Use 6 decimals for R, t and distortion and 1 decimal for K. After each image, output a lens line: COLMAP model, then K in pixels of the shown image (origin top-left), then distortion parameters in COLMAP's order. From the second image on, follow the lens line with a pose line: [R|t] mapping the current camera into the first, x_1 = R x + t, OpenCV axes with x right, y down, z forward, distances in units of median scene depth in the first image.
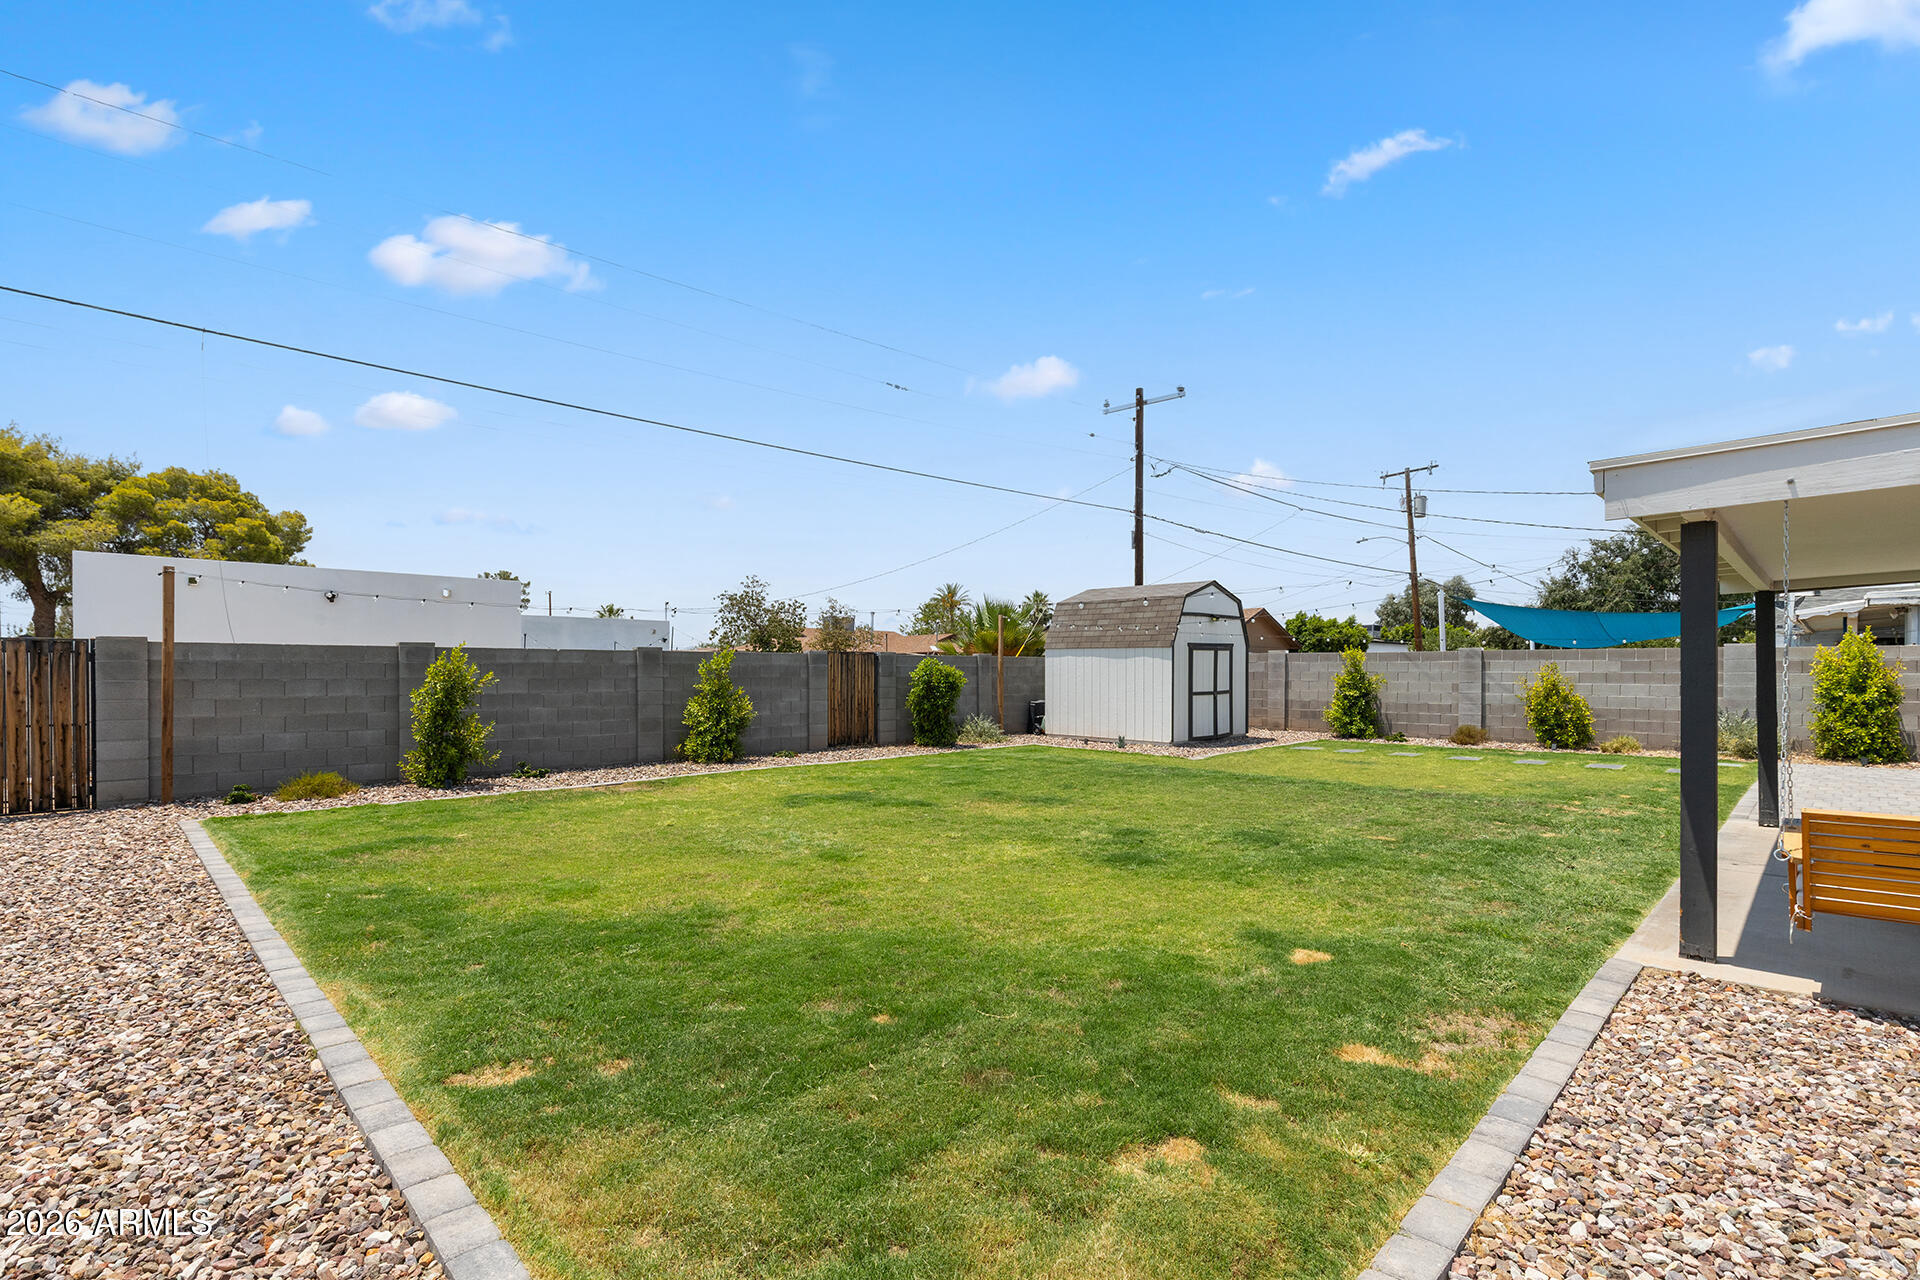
lens RADIAL K [[869.9, 0, 955.1], [0, 869.9, 674.3], [0, 0, 1]] dist [0.004796, 0.000508]
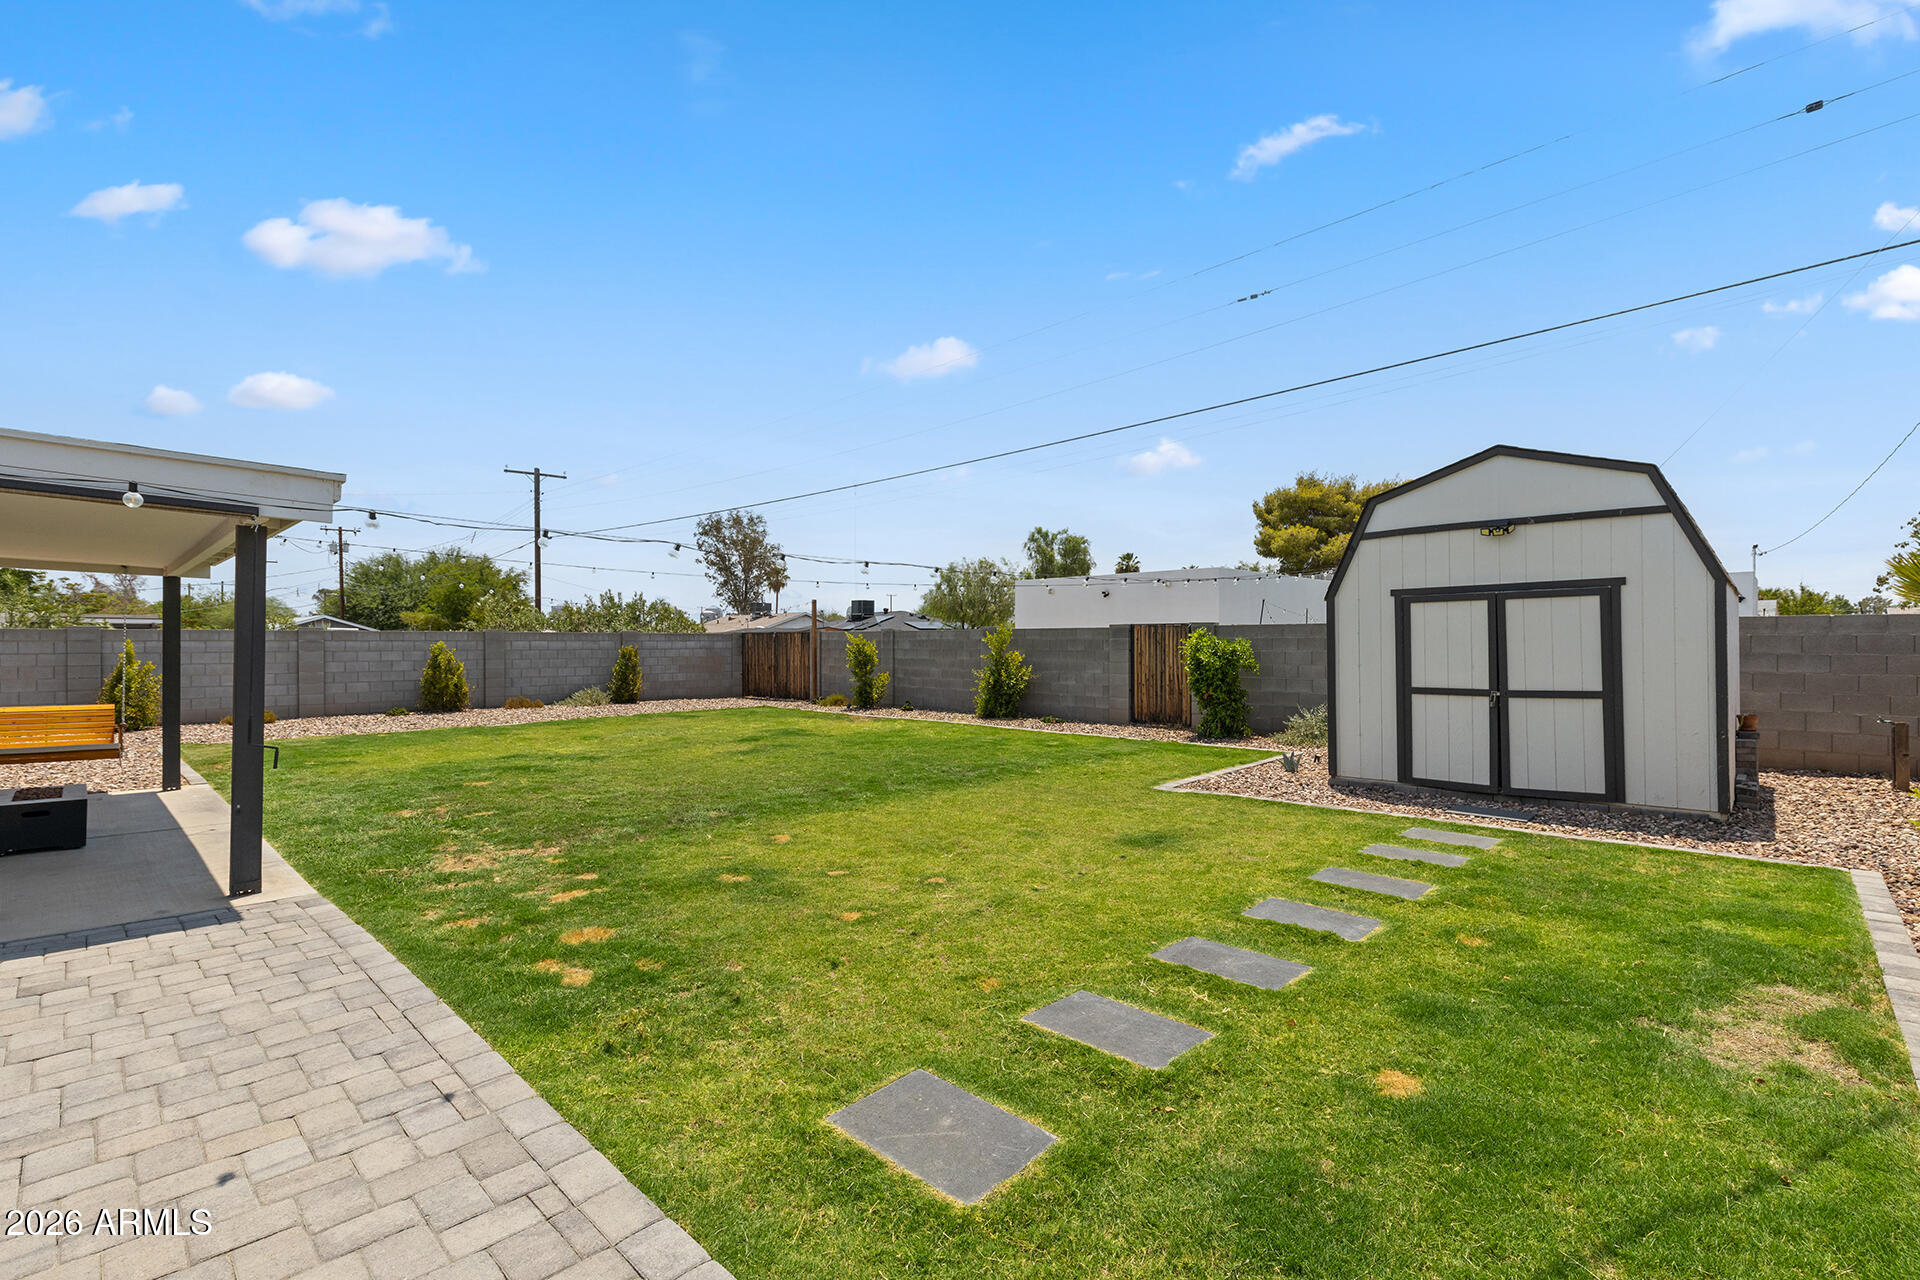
lens RADIAL K [[859.7, 0, 956.5], [0, 859.7, 644.4], [0, 0, 1]] dist [0.005053, 0.000247]
pose [[0.029548, 0.001908, -0.999562, 0.759991], [-0.000980, 0.999998, 0.001880, -0.004926], [0.999563, 0.000924, 0.029550, 0.723330]]
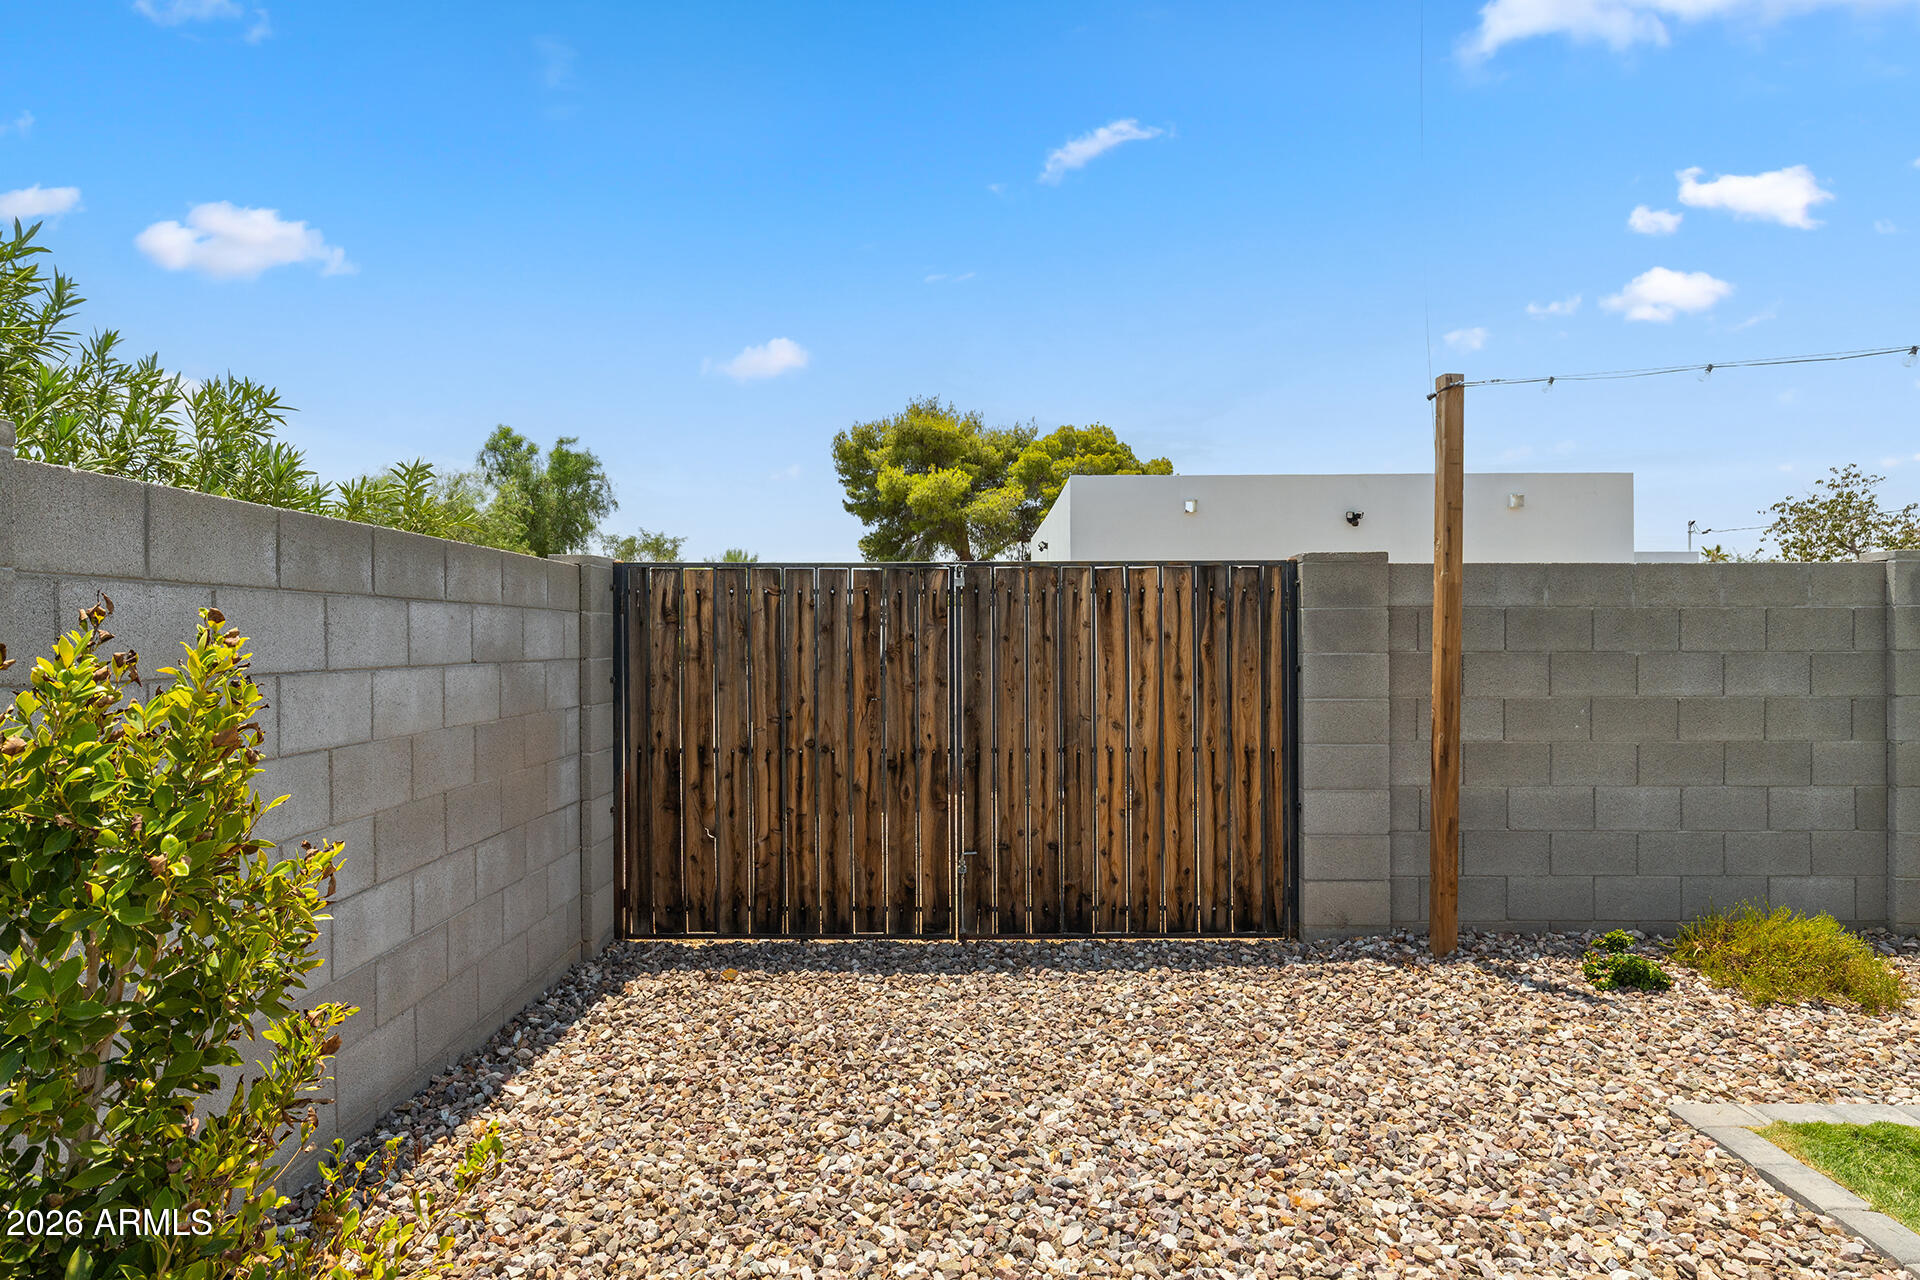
lens RADIAL K [[1019.2, 0, 960.0], [0, 1019.2, 640.0], [0, 0, 1]] dist [-0.000118, -0.000058]
pose [[0.705120, -0.000756, -0.709087, -0.401322], [0.001224, 0.999999, 0.000150, 0.000172], [0.709087, -0.000974, 0.705121, 0.277770]]
